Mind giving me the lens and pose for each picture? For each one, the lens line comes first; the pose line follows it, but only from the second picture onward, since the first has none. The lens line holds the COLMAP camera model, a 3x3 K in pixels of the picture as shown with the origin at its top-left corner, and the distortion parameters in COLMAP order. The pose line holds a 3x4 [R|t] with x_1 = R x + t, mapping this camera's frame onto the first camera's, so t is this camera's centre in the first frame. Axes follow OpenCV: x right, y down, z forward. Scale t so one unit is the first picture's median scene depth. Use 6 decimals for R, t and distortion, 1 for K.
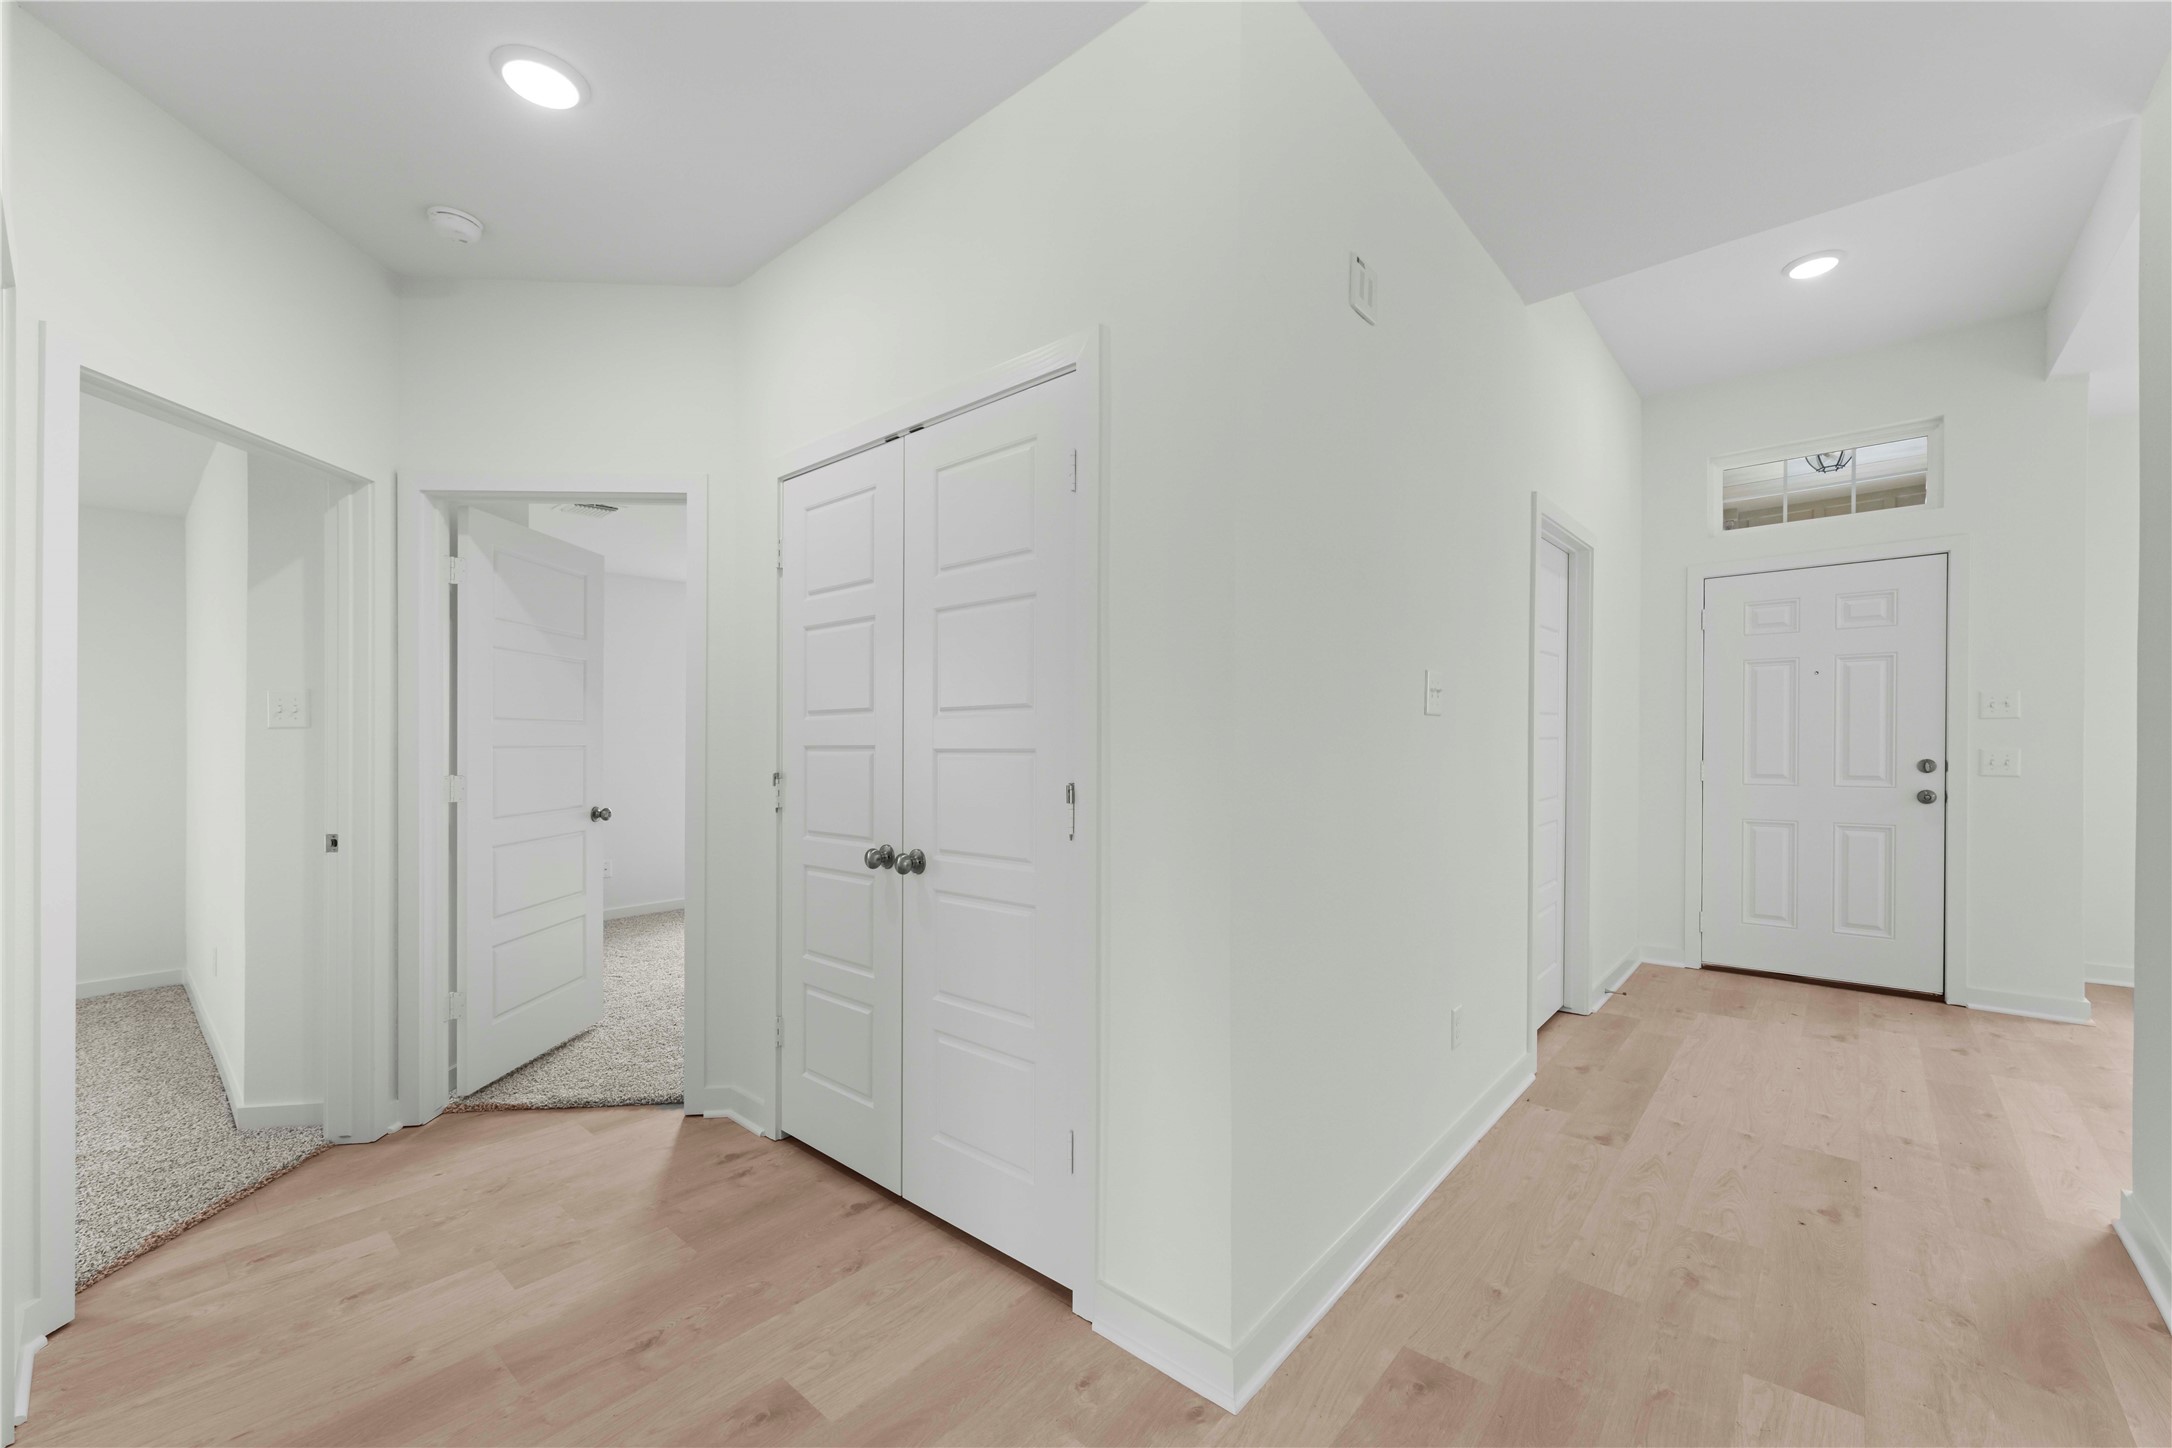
lens RADIAL K [[869.4, 0, 1101.5], [0, 869.4, 752.8], [0, 0, 1]] dist [0.002115, -0.000790]
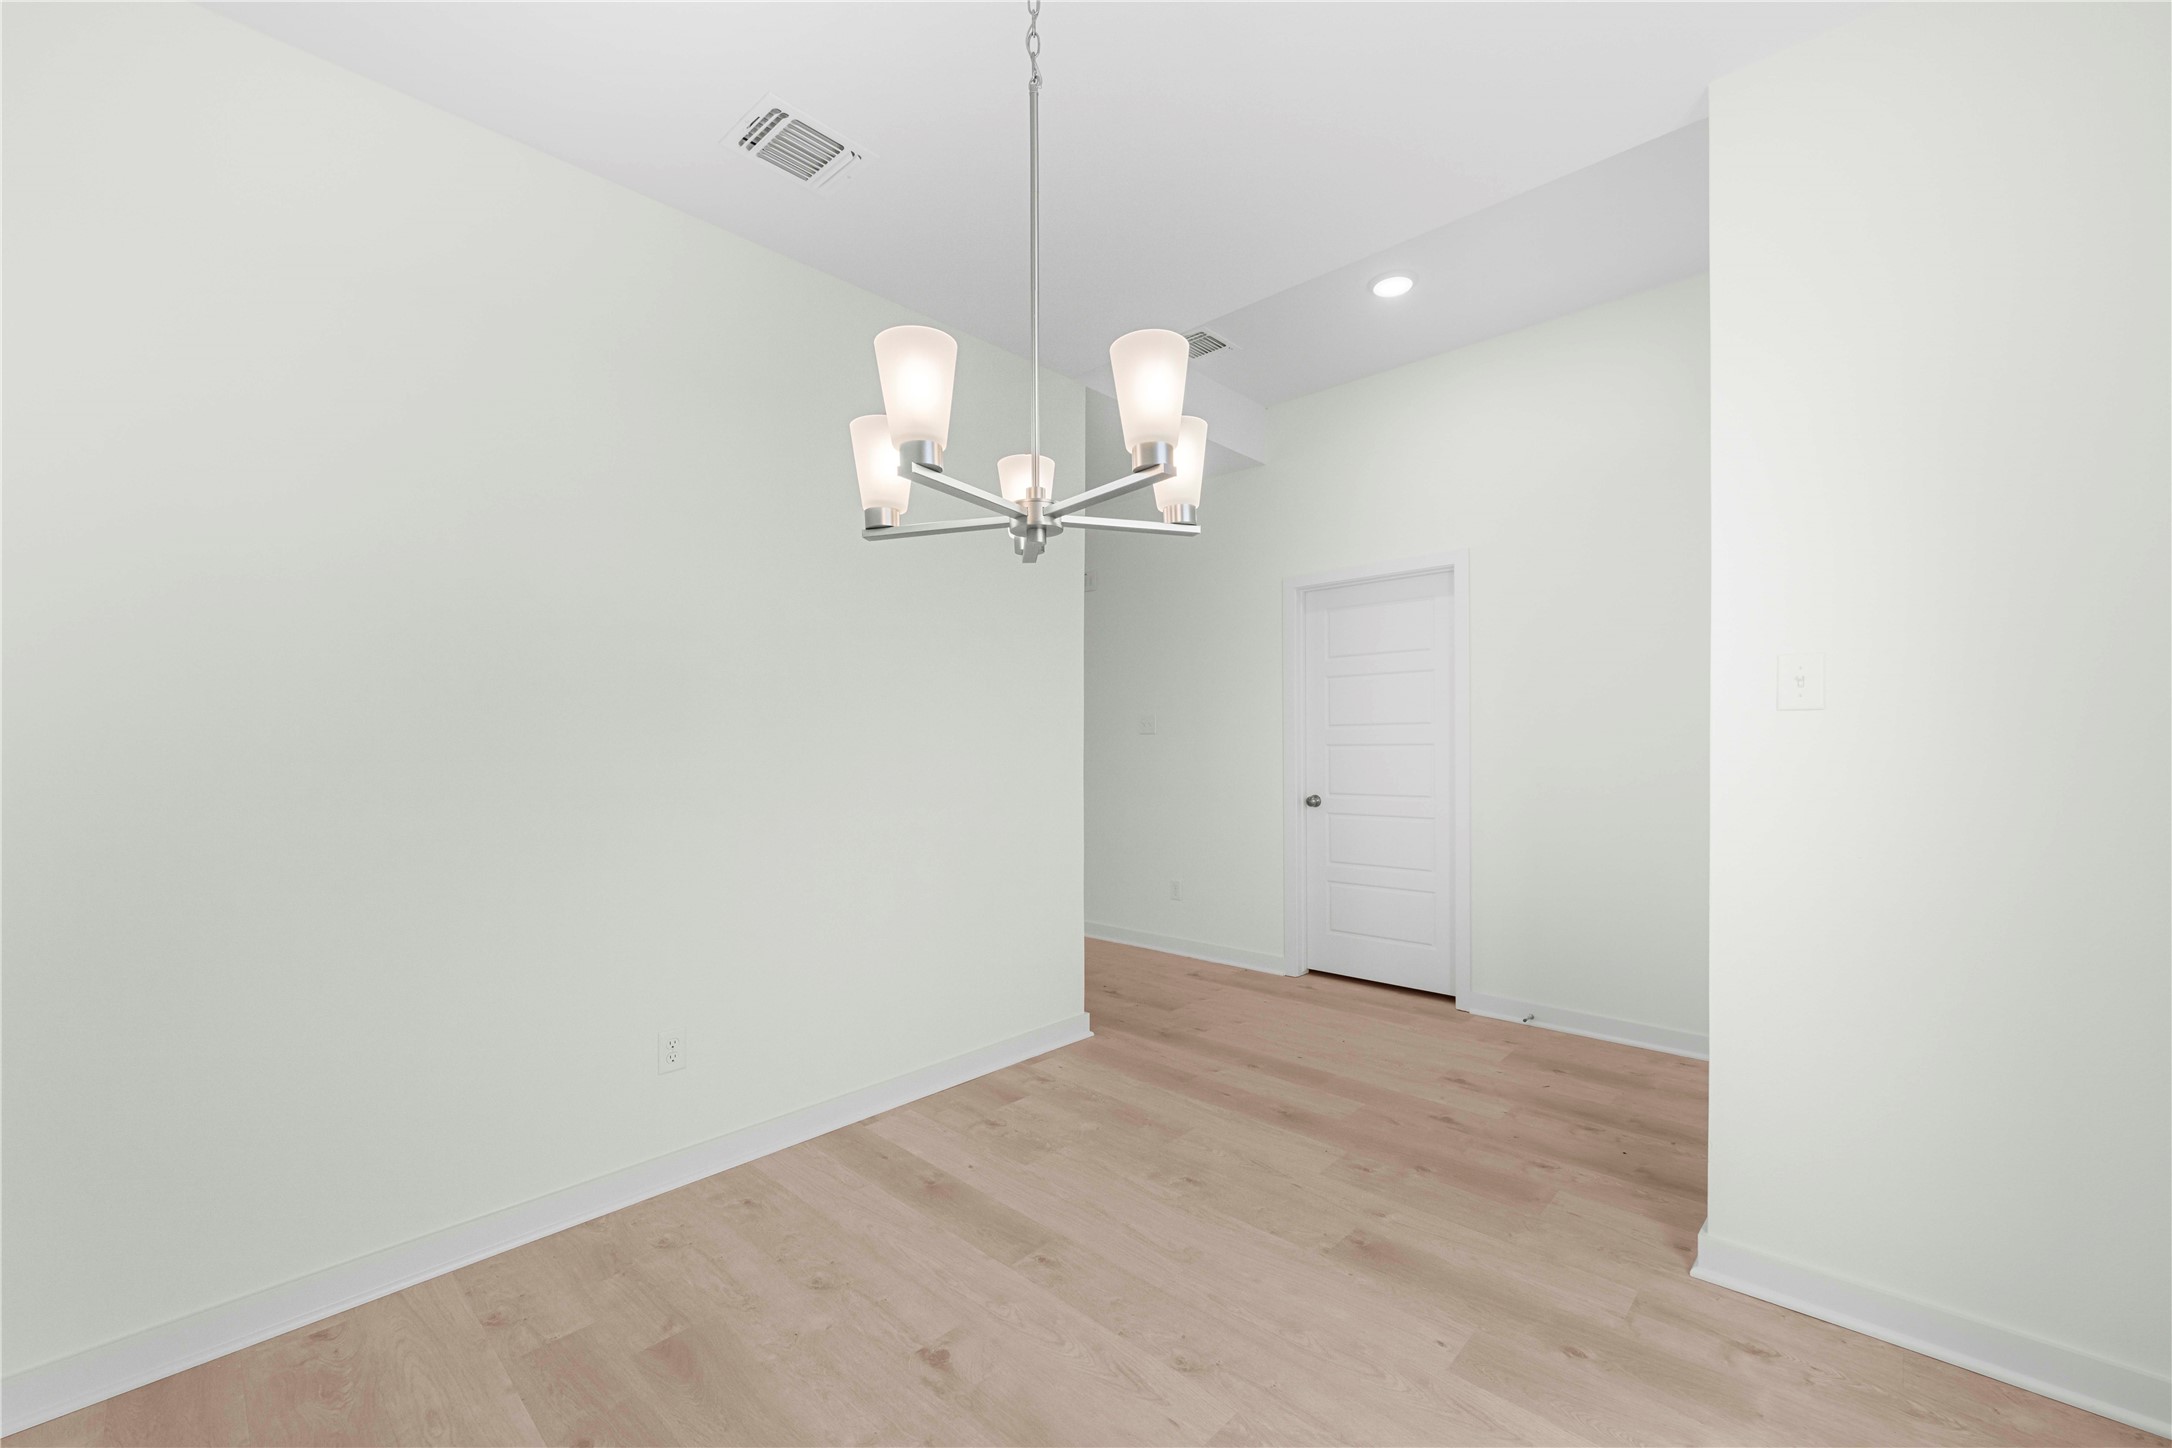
lens RADIAL K [[869.4, 0, 1133.0], [0, 869.4, 754.5], [0, 0, 1]] dist [0.002115, -0.000790]
pose [[-0.010134, 0.014119, -0.999849, 1.600143], [-0.016998, 0.999753, 0.014290, -0.013096], [0.999804, 0.017141, -0.009892, 0.615555]]
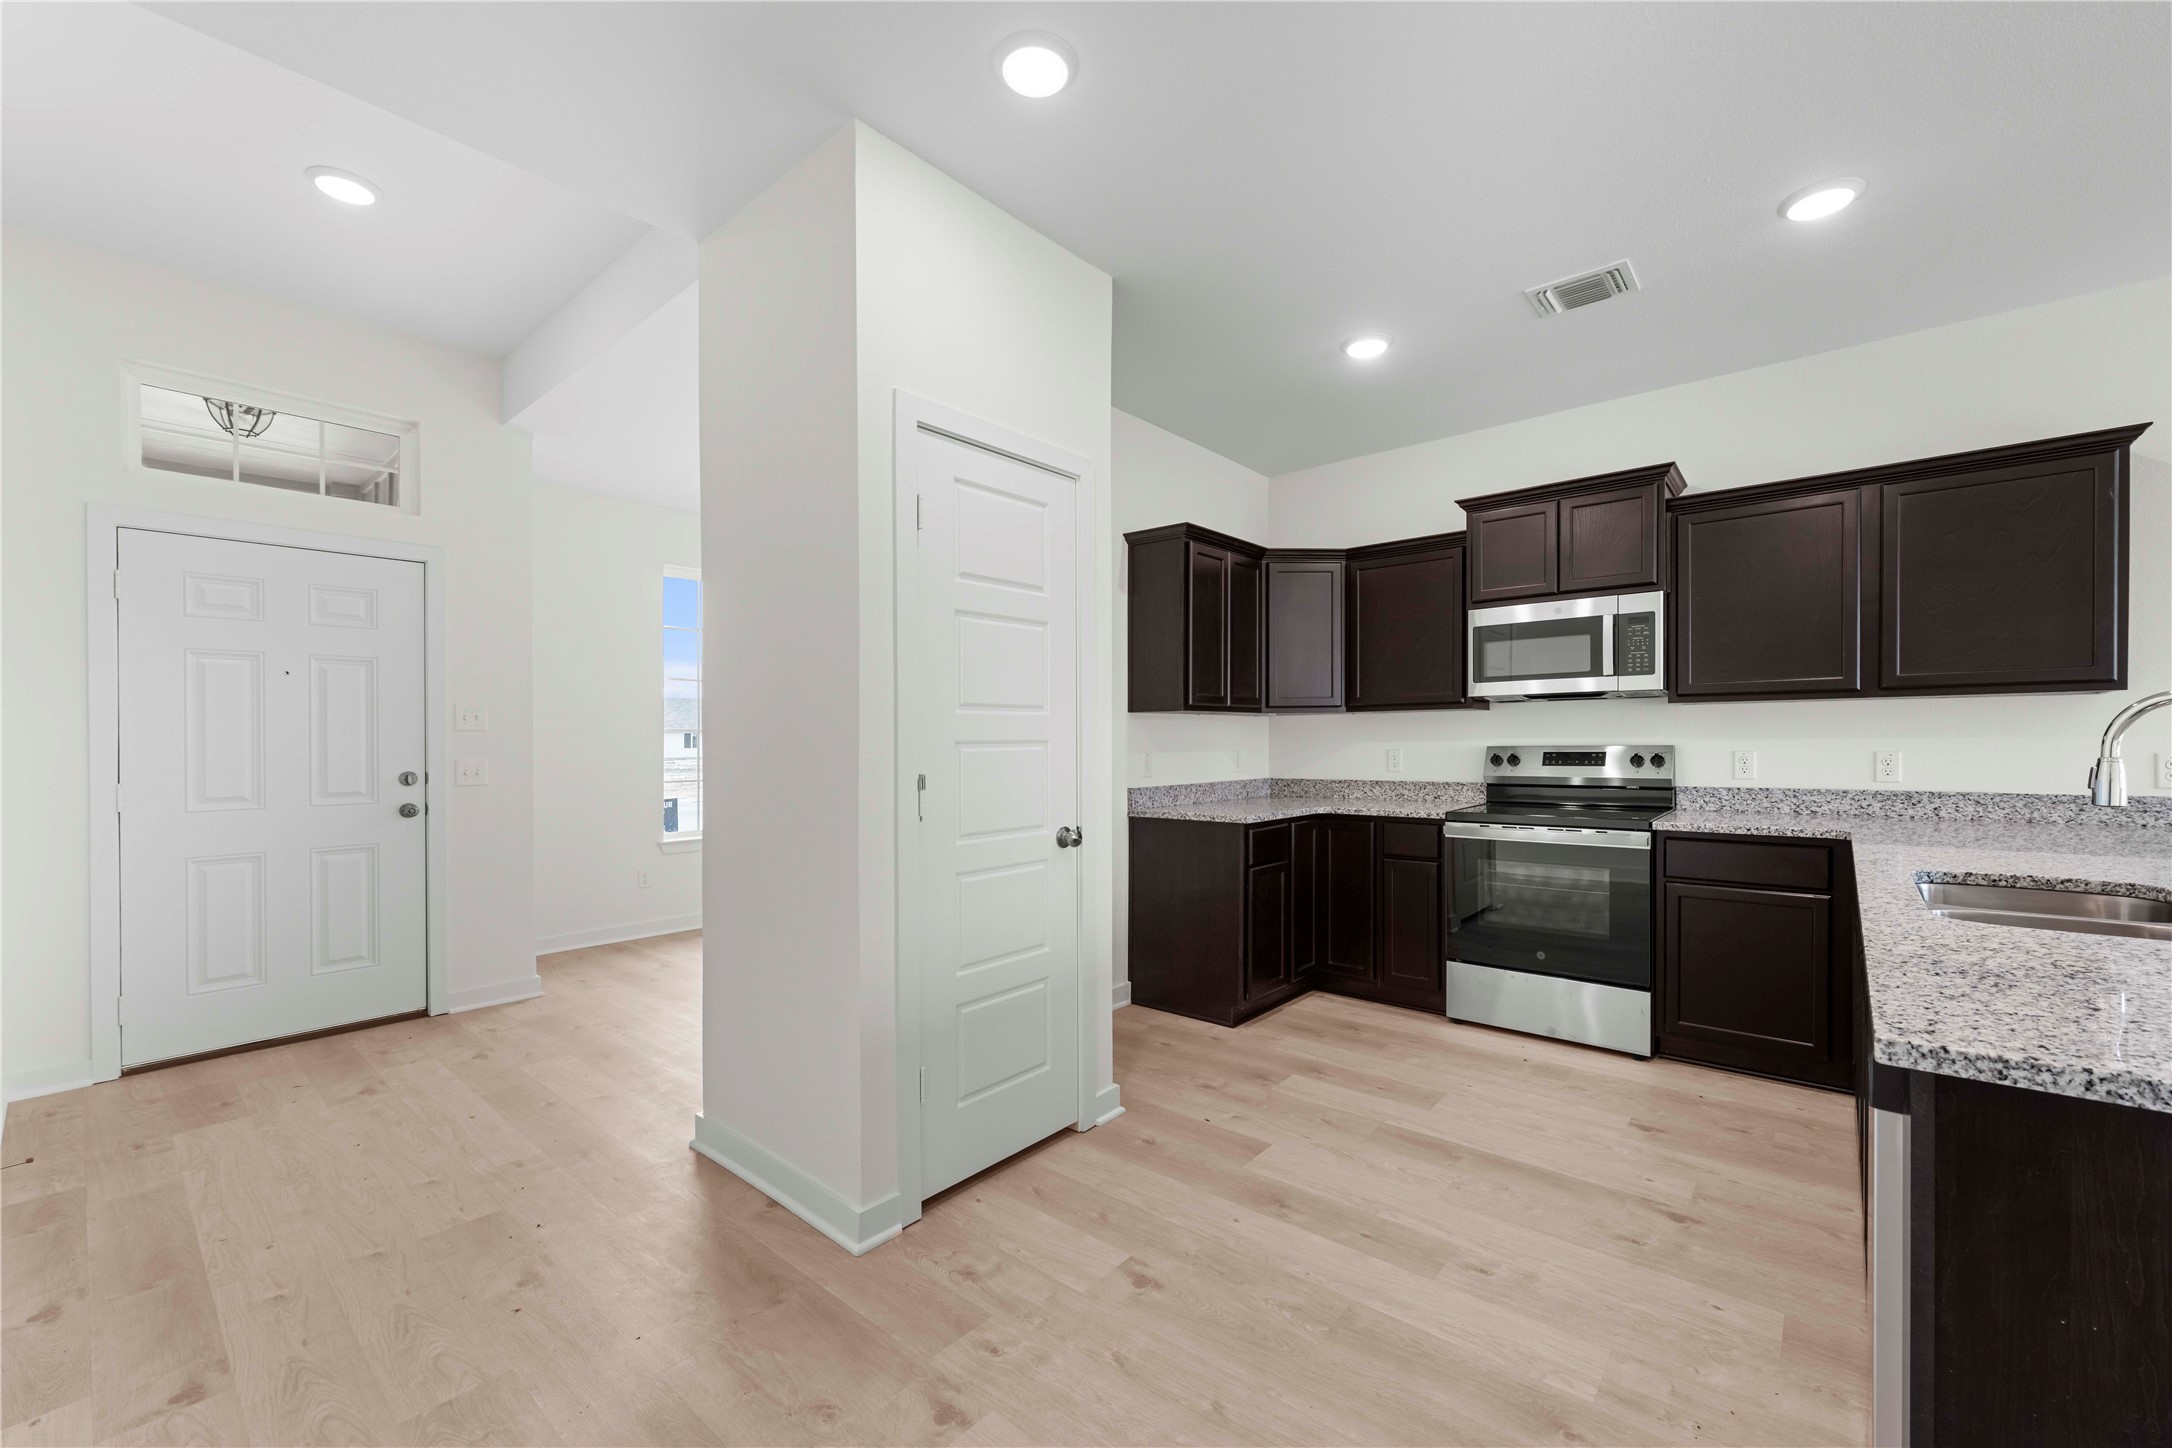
lens RADIAL K [[869.4, 0, 1098.4], [0, 869.4, 743.2], [0, 0, 1]] dist [0.002115, -0.000790]
pose [[-0.005695, 0.006485, 0.999963, -0.029281], [0.029733, 0.999538, -0.006312, 0.005558], [-0.999542, 0.029695, -0.005885, 0.241718]]
